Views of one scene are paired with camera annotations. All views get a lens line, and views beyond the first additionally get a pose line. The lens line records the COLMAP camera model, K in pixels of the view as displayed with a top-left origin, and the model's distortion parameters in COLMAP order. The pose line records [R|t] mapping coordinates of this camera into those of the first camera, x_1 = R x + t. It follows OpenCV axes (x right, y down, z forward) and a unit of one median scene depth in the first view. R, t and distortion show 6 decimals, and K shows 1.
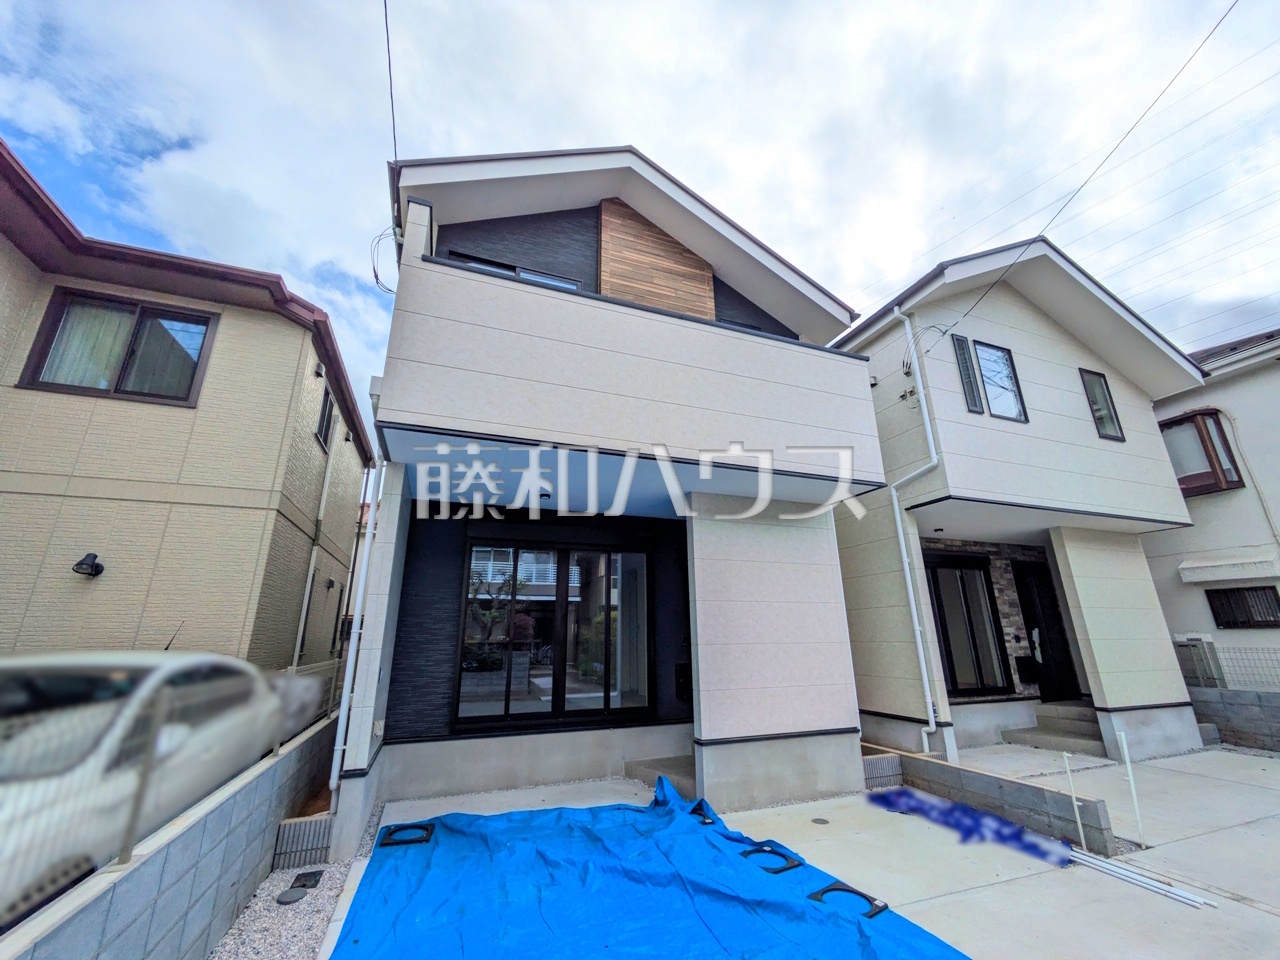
lens RADIAL K [[508.0, 0, 637.0], [0, 508.0, 483.6], [0, 0, 1]] dist [-0.004294, 0.003442]
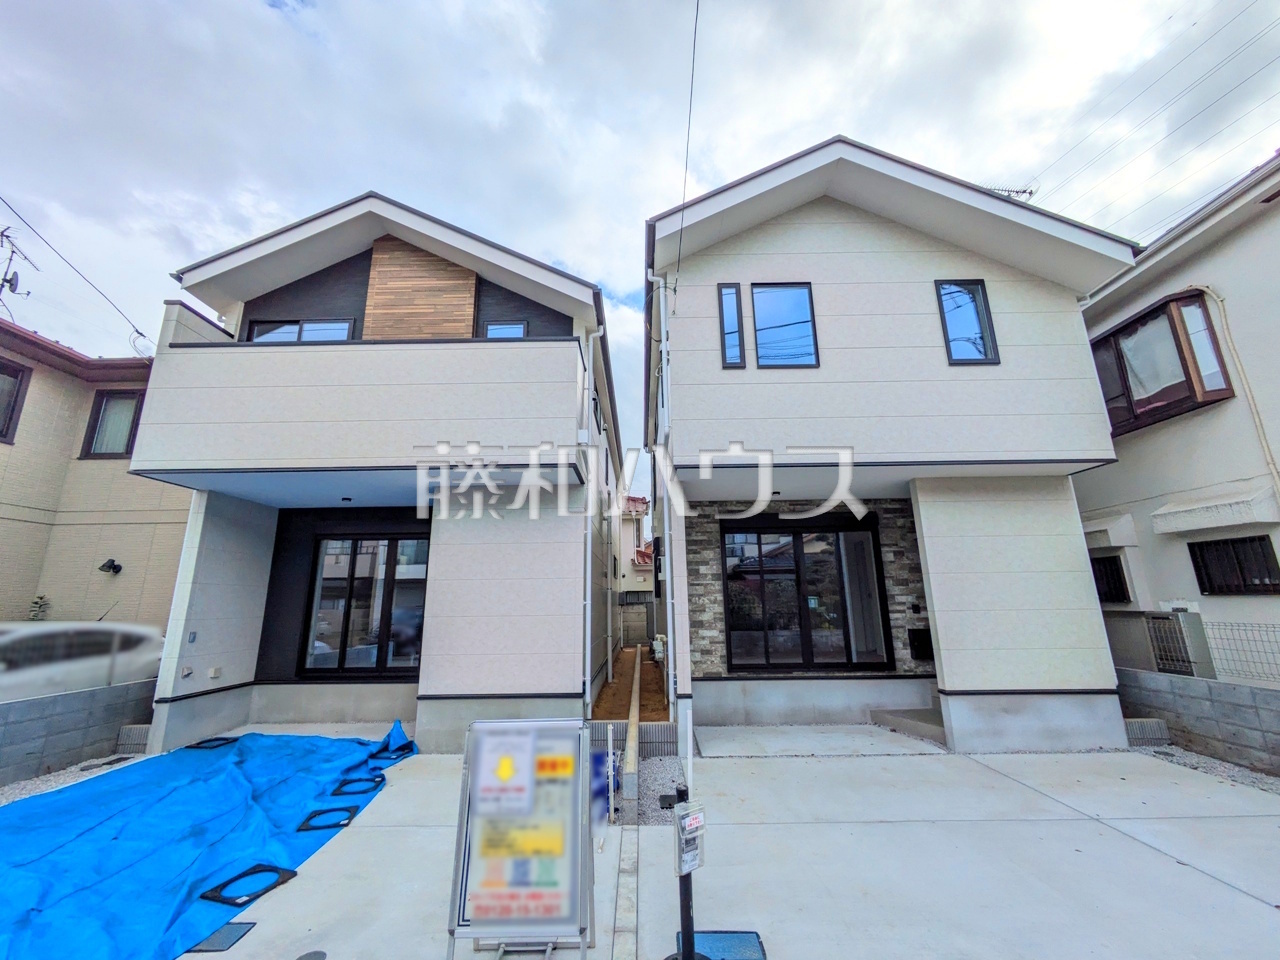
lens RADIAL K [[508.0, 0, 640.6], [0, 508.0, 483.4], [0, 0, 1]] dist [-0.004294, 0.003442]
pose [[0.933617, -0.084715, -0.348114, 0.910221], [0.108623, 0.992839, 0.049710, 0.002537], [0.341410, -0.084223, 0.936133, 0.076144]]
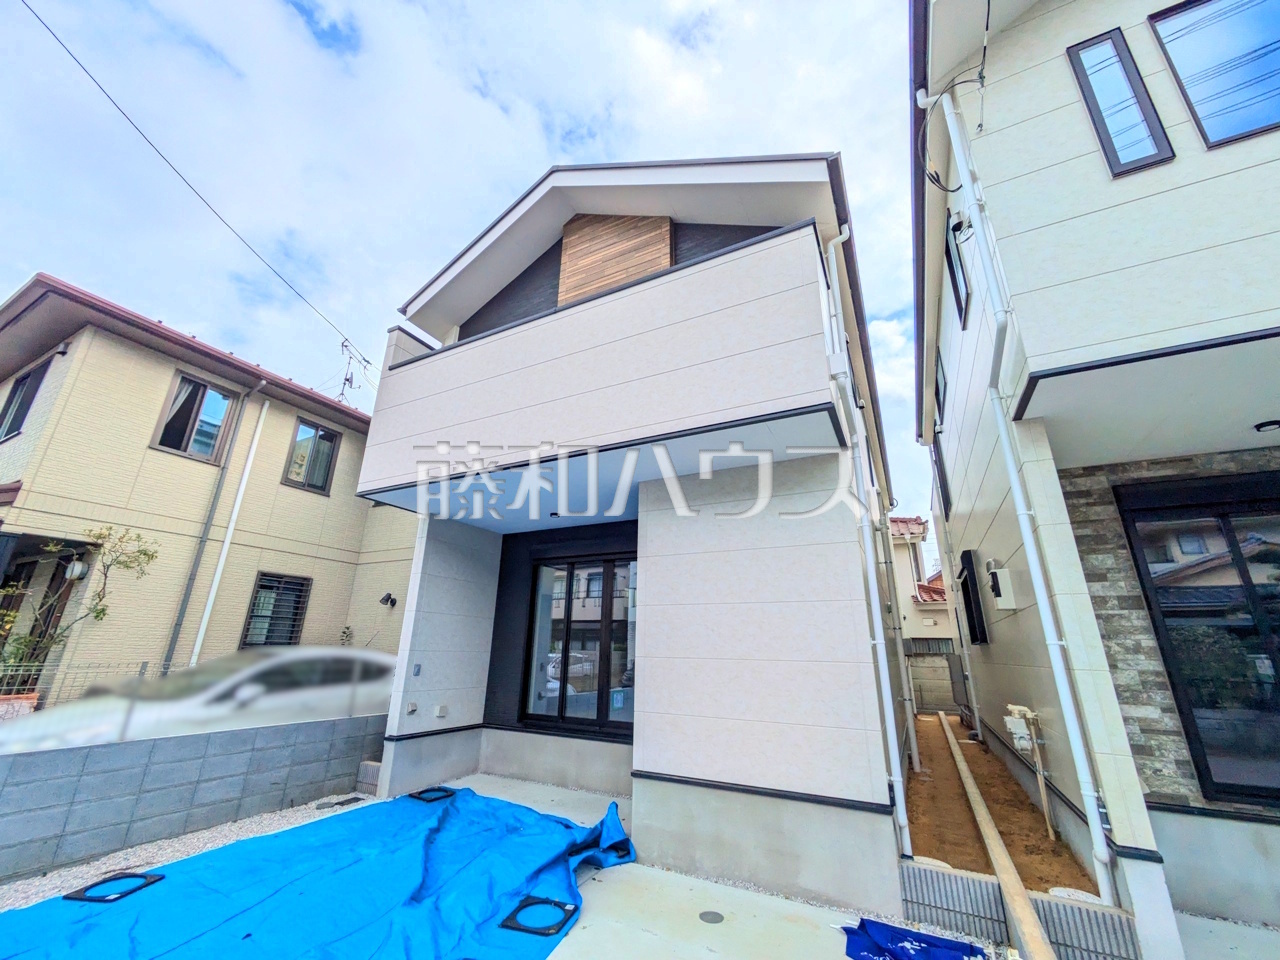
lens RADIAL K [[508.0, 0, 638.0], [0, 508.0, 483.4], [0, 0, 1]] dist [-0.004294, 0.003442]
pose [[0.662561, -0.213501, -0.717935, 0.711810], [0.192721, 0.974836, -0.112042, 0.112464], [0.723790, -0.064127, 0.687034, 0.377622]]
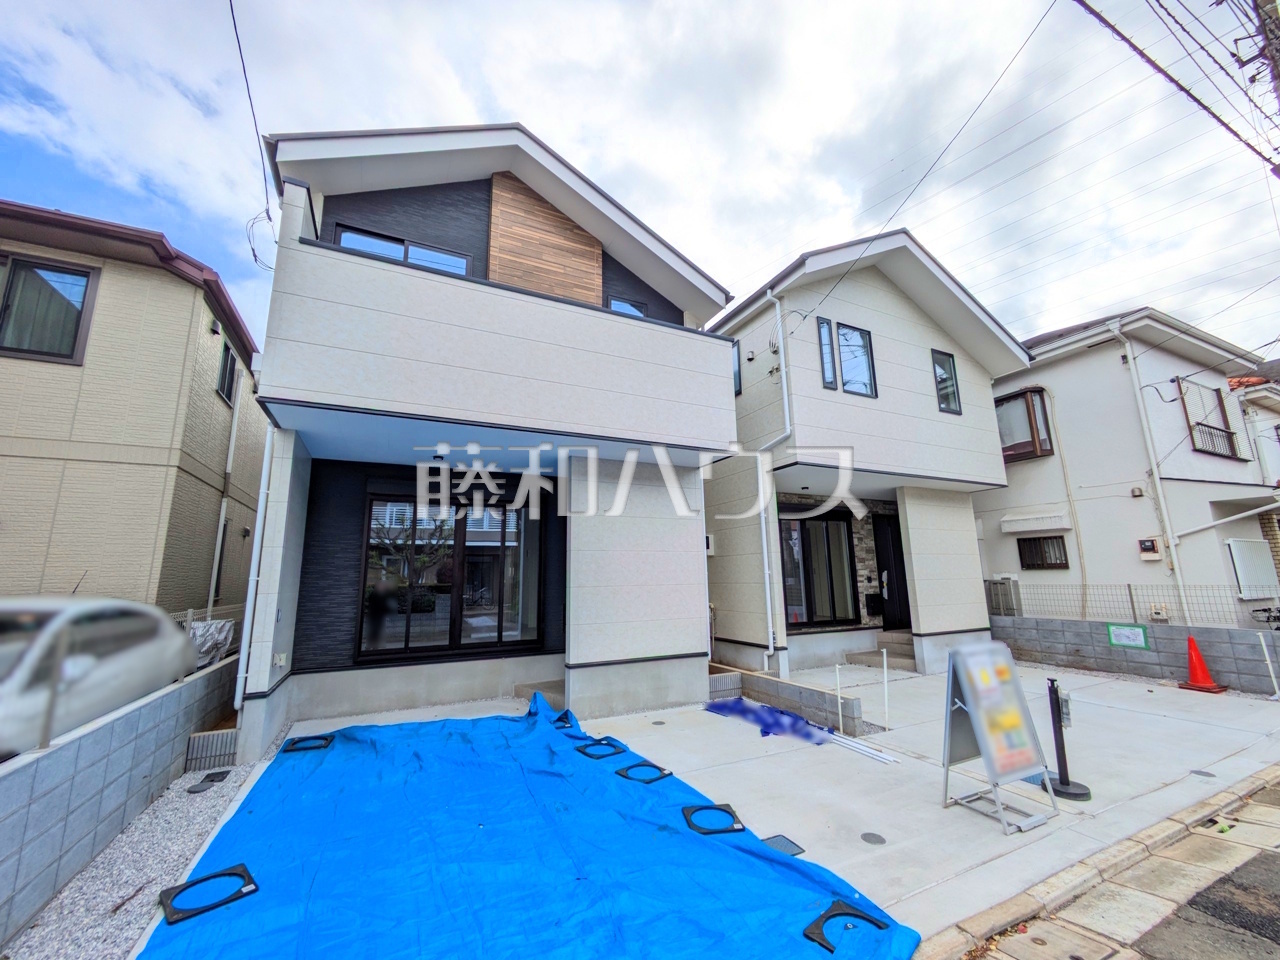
lens RADIAL K [[508.0, 0, 638.6], [0, 508.0, 483.5], [0, 0, 1]] dist [-0.004294, 0.003442]
pose [[0.995282, 0.010741, 0.096428, 0.142475], [-0.021132, 0.993991, 0.107401, -0.045938], [-0.094695, -0.108932, 0.989529, -0.137299]]
